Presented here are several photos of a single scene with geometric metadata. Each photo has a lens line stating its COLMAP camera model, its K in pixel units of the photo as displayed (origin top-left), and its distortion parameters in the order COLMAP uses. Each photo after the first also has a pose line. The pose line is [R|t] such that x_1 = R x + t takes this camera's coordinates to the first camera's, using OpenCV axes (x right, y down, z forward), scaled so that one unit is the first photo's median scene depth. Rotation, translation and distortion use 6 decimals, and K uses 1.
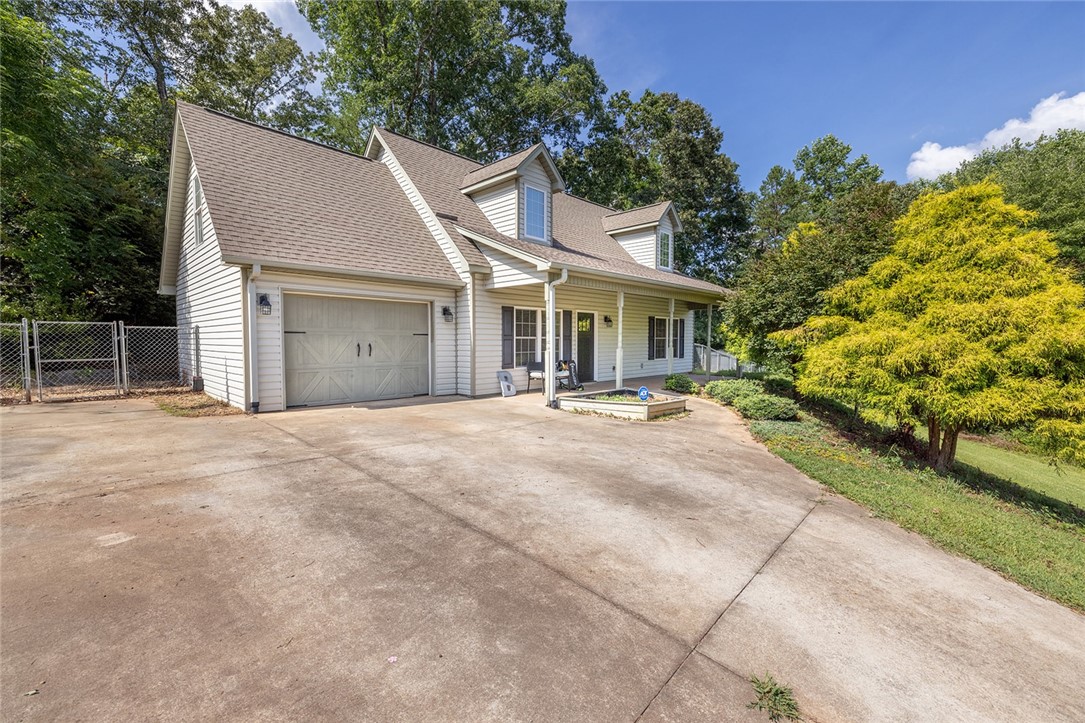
lens RADIAL K [[455.8, 0, 542.5], [0, 455.8, 363.6], [0, 0, 1]] dist [0.001016, 0.000112]
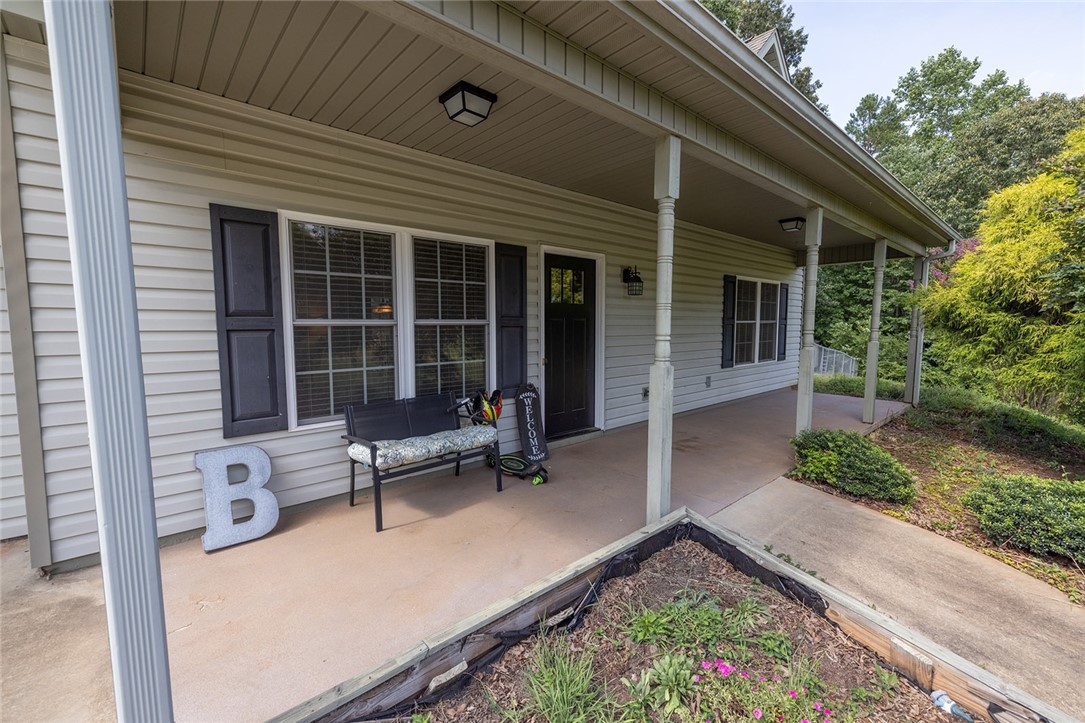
lens RADIAL K [[455.8, 0, 540.2], [0, 455.8, 360.8], [0, 0, 1]] dist [0.001016, 0.000112]
pose [[0.996606, 0.008352, -0.081897, 0.104608], [-0.005474, 0.999362, 0.035308, -0.038641], [0.082139, -0.034740, 0.996015, 0.638189]]
